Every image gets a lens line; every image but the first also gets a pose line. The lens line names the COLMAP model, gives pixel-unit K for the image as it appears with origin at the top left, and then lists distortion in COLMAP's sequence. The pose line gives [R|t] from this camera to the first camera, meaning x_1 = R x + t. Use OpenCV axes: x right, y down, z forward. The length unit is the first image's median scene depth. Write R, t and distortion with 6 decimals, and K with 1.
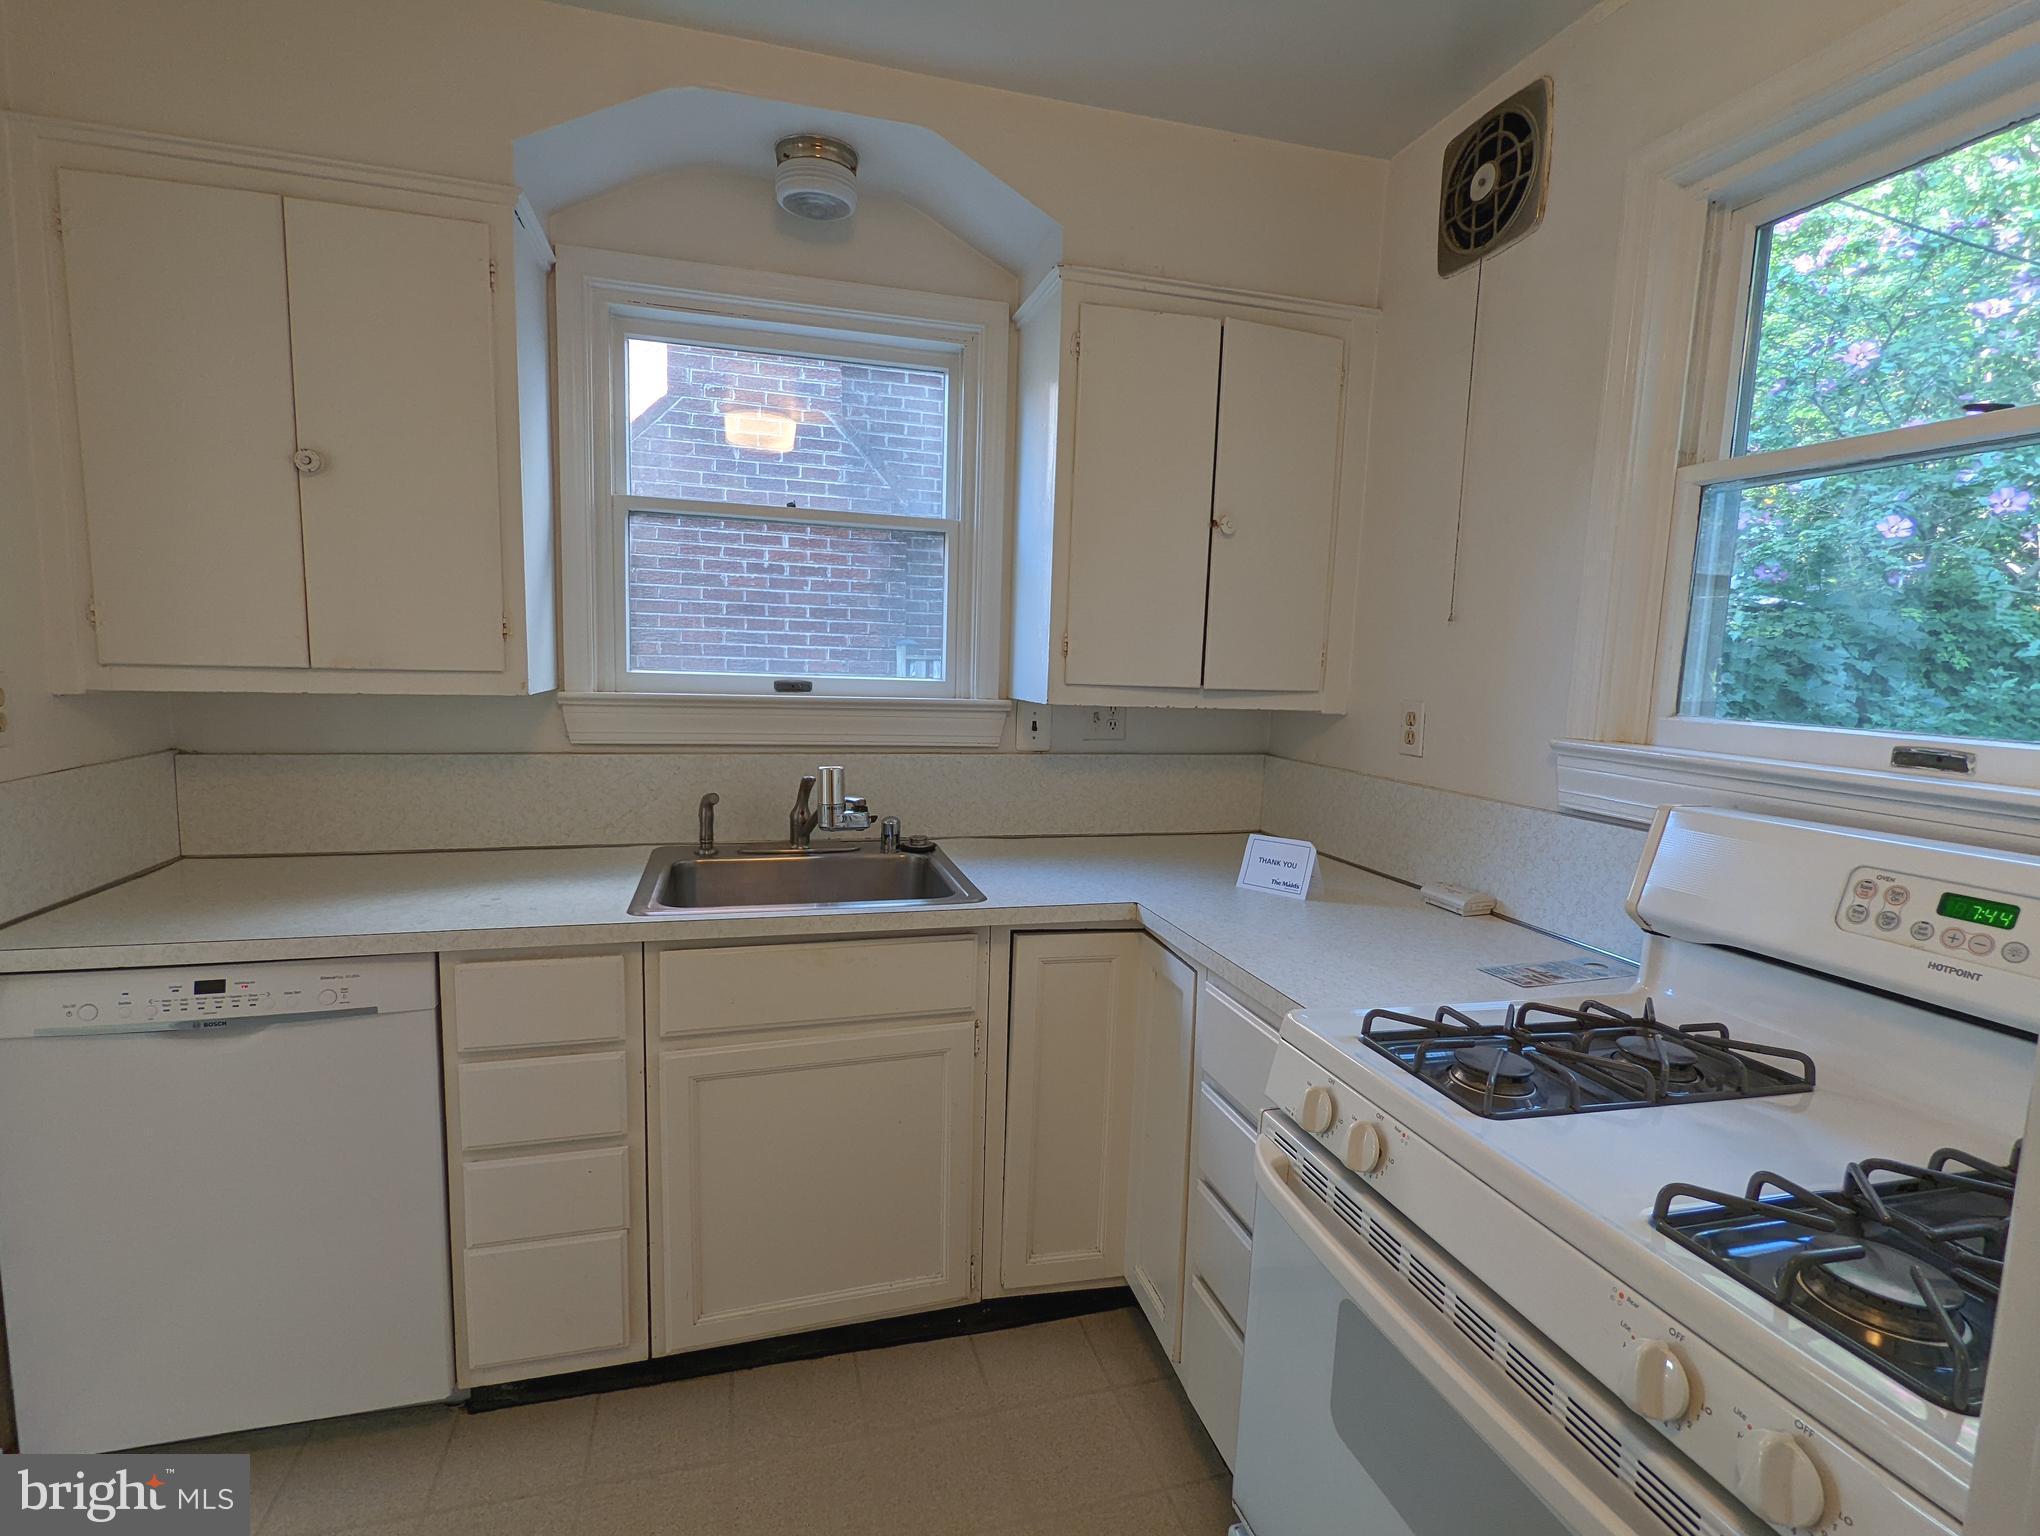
lens RADIAL K [[976.6, 0, 1015.1], [0, 976.6, 772.1], [0, 0, 1]] dist [0.001651, 0.000157]
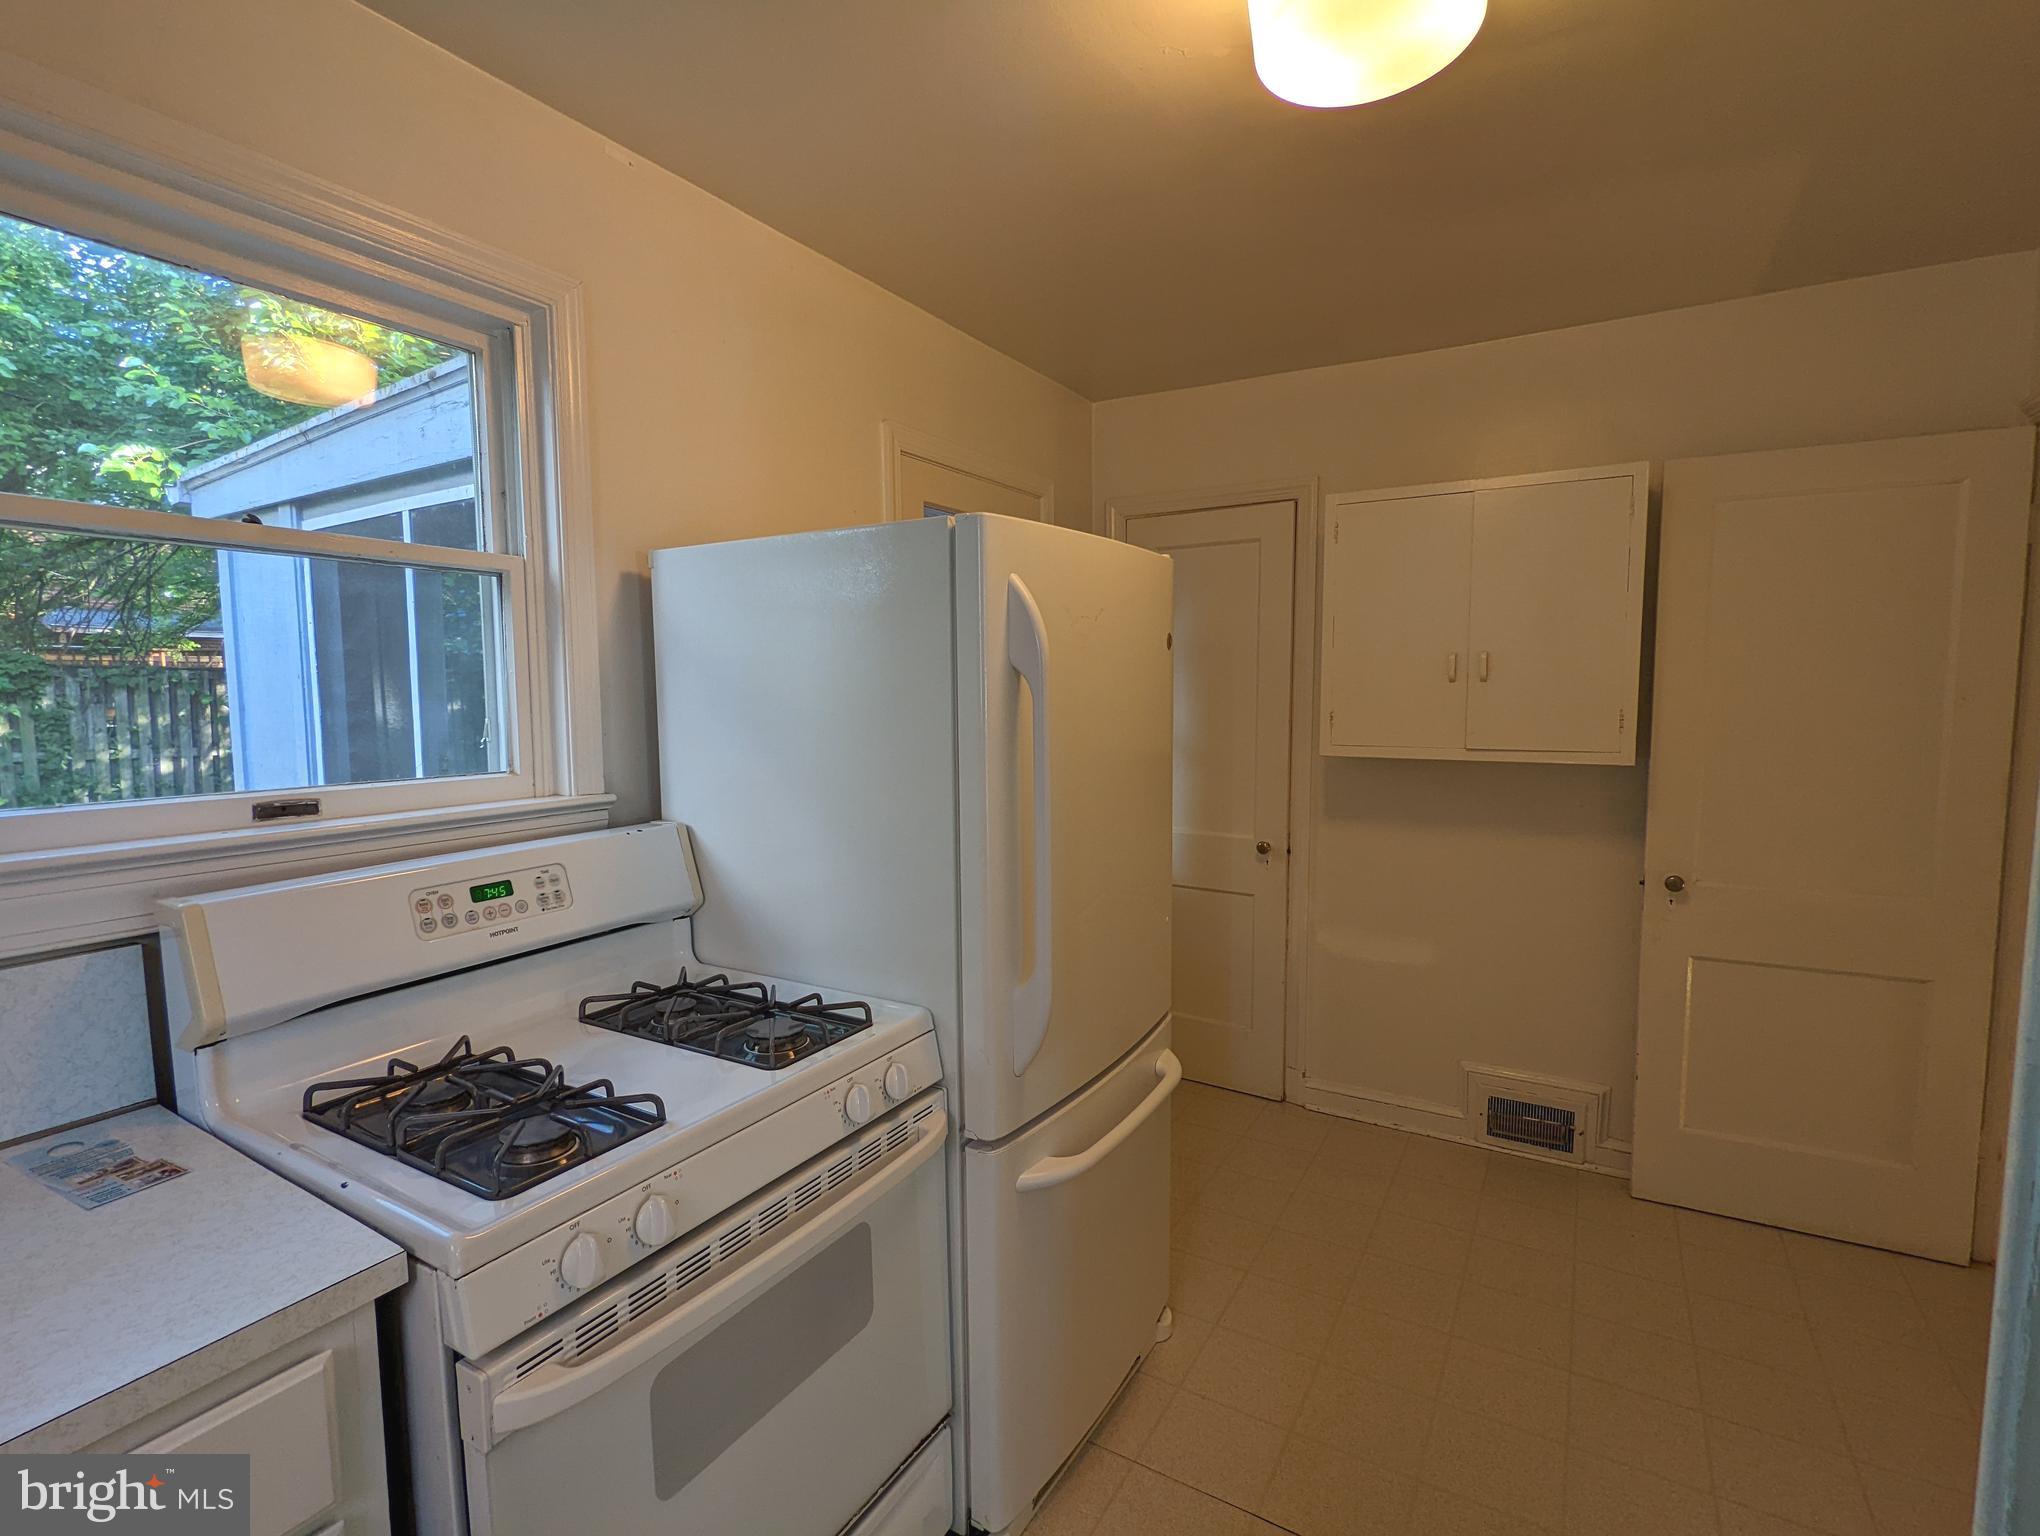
lens RADIAL K [[976.6, 0, 1015.1], [0, 976.6, 772.1], [0, 0, 1]] dist [0.001651, 0.000157]
pose [[-0.686036, -0.093540, 0.721530, -0.602518], [0.069000, 0.978867, 0.192508, -0.255641], [-0.724289, 0.181853, -0.665083, 1.292120]]
